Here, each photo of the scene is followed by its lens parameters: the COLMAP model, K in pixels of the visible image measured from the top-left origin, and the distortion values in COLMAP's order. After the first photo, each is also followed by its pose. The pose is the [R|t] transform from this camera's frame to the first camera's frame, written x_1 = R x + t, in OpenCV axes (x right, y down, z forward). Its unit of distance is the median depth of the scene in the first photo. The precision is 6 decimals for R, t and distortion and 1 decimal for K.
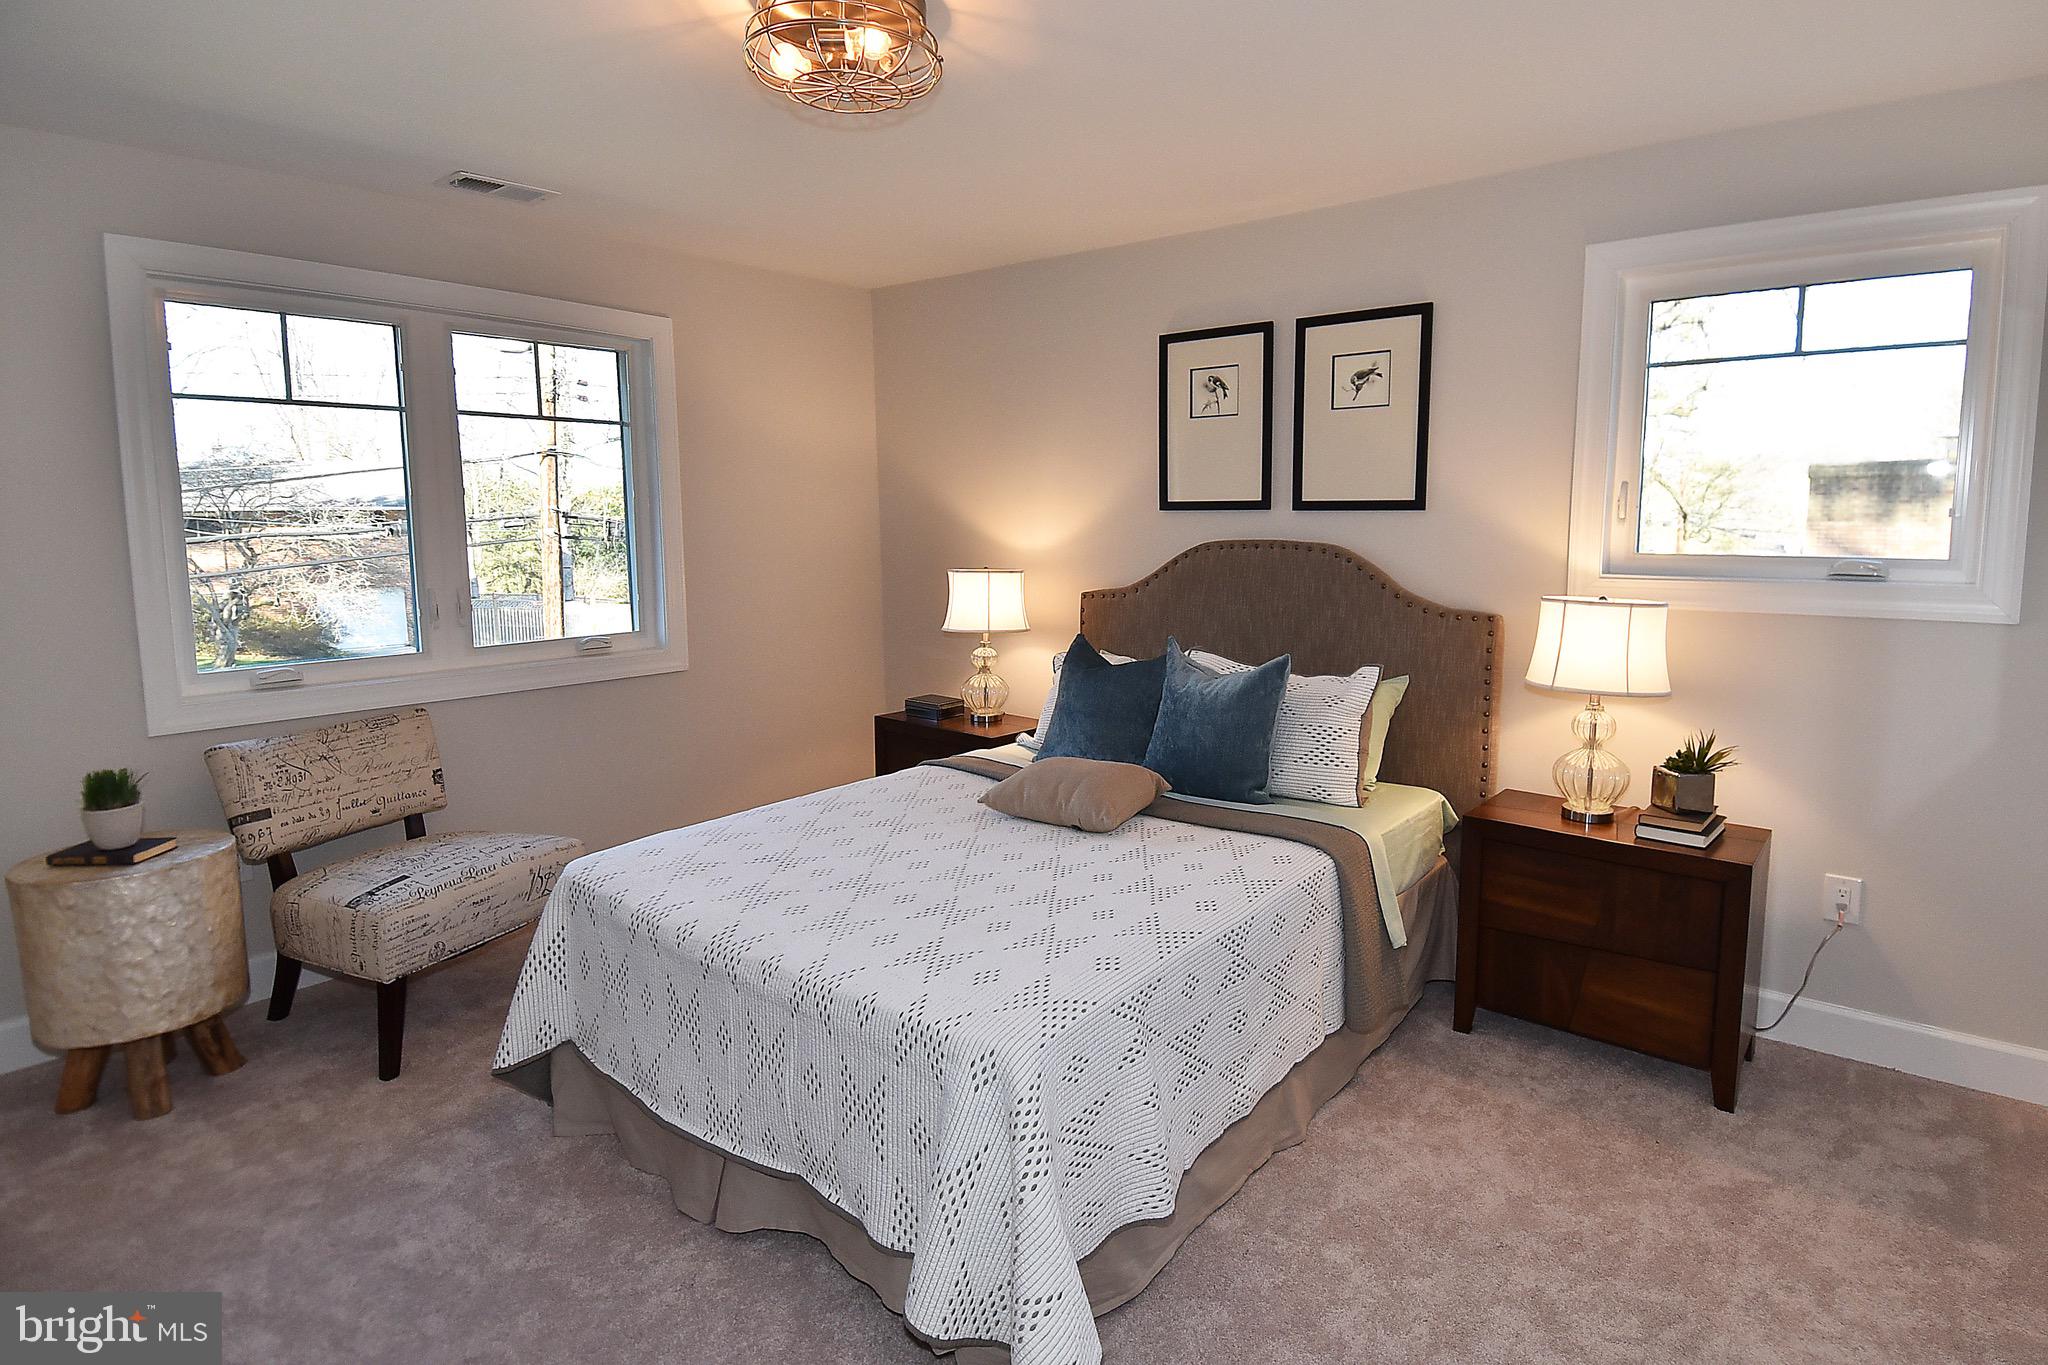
lens RADIAL K [[1087.8, 0, 1090.3], [0, 1087.8, 632.3], [0, 0, 1]] dist [0.062480, -0.063791]
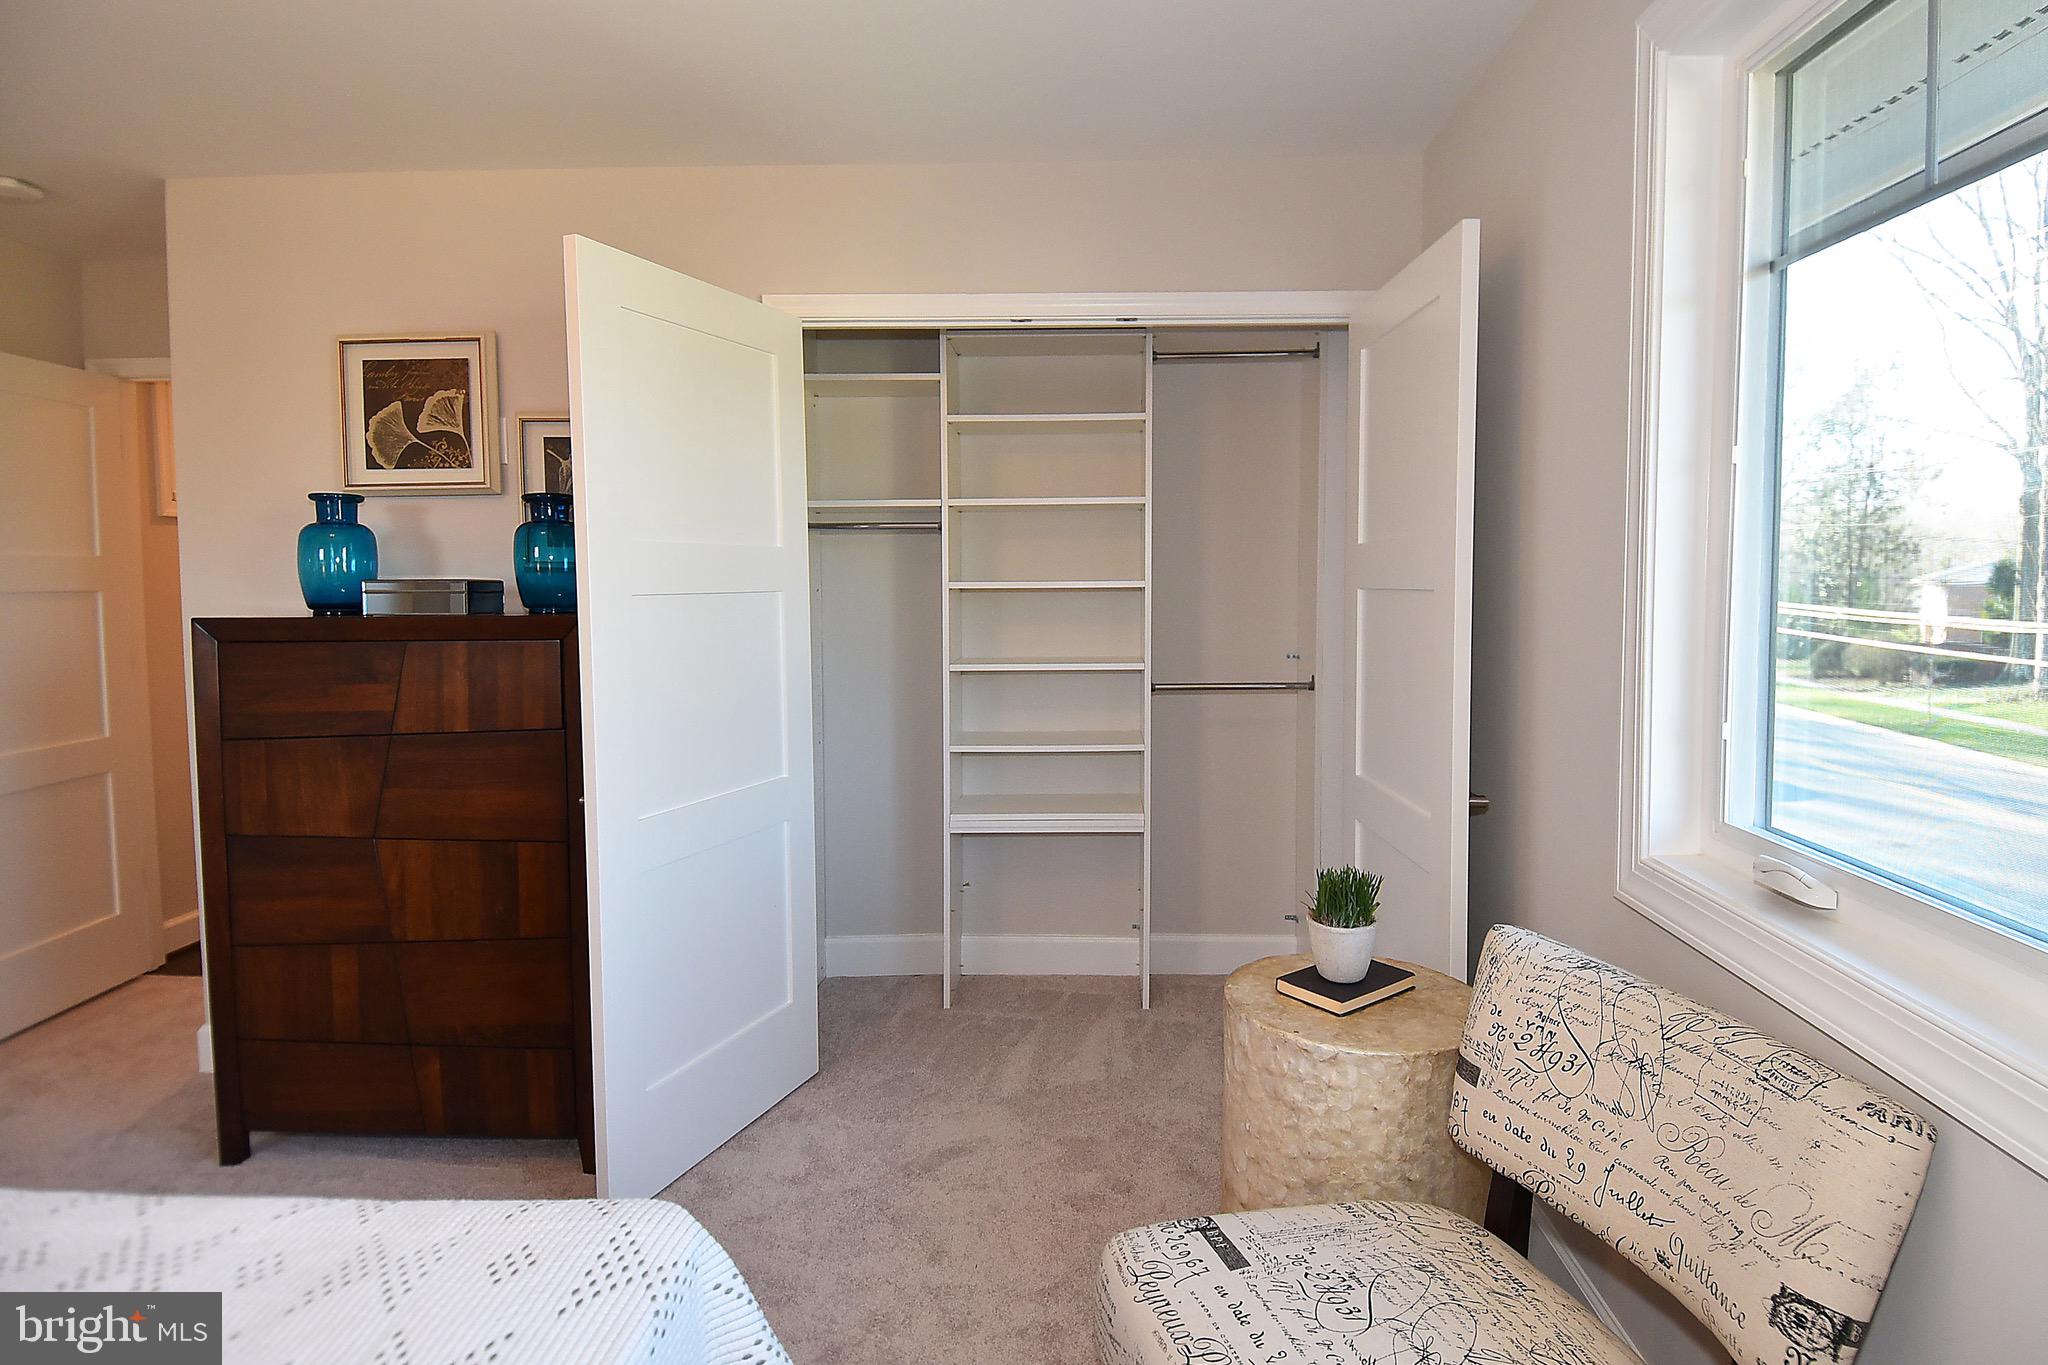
lens RADIAL K [[1087.8, 0, 1090.3], [0, 1087.8, 632.3], [0, 0, 1]] dist [0.062480, -0.063791]
pose [[-0.805720, 0.036293, -0.591184, -0.262945], [-0.061594, 0.987575, 0.144574, -0.096366], [0.589085, 0.152900, -0.793474, 1.136091]]
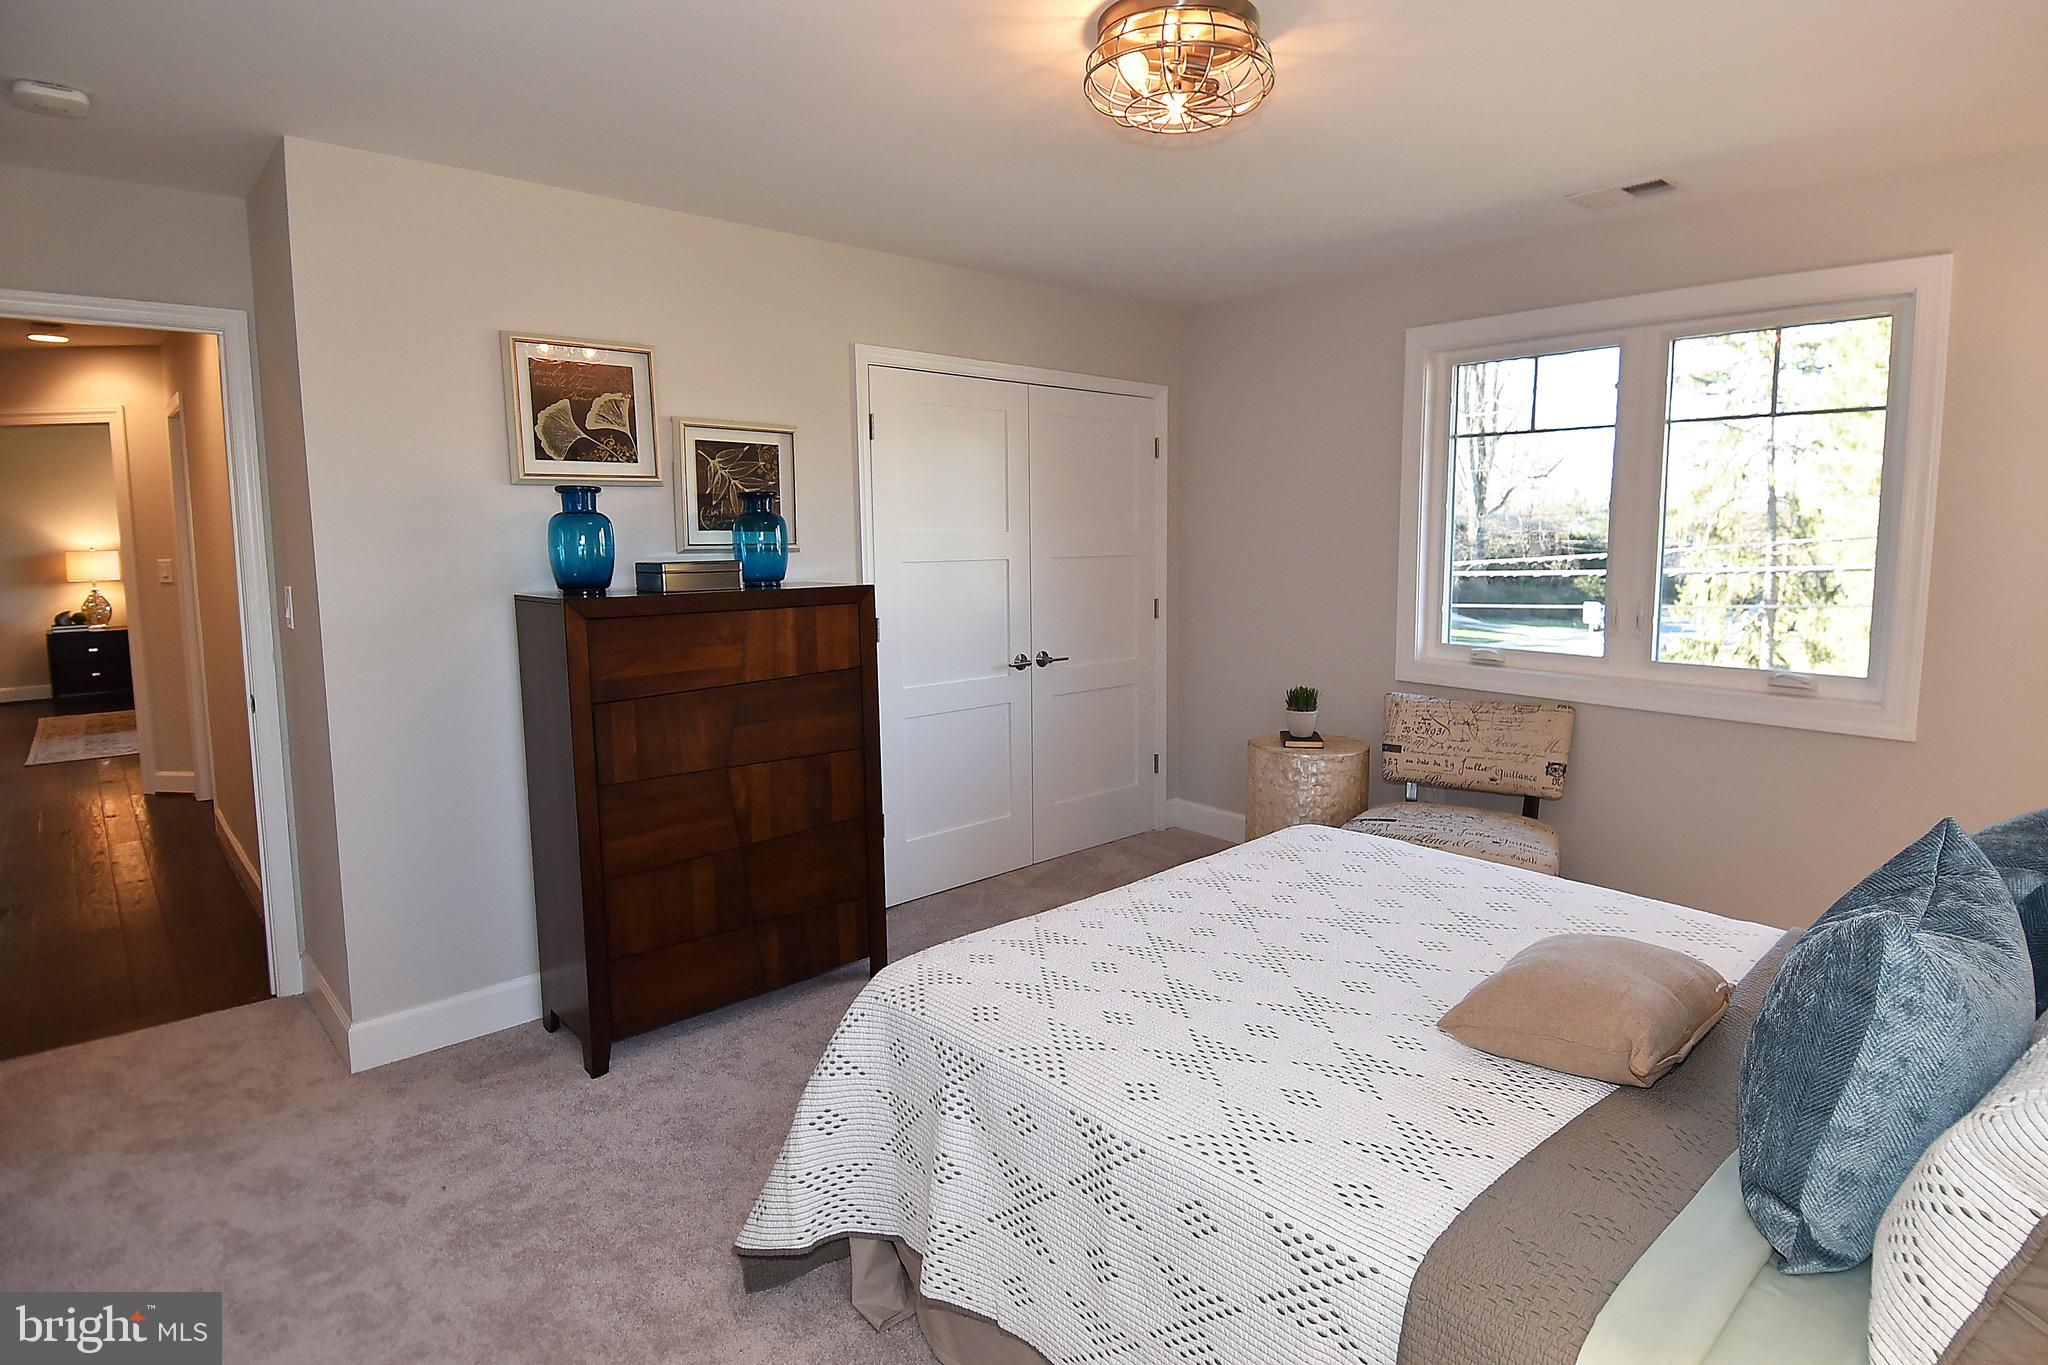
lens RADIAL K [[1087.8, 0, 1090.3], [0, 1087.8, 632.3], [0, 0, 1]] dist [0.062480, -0.063791]
pose [[-0.150407, 0.101015, -0.983450, 0.530821], [-0.109778, 0.986908, 0.118159, -0.080216], [0.982510, 0.125733, -0.137349, 0.710311]]
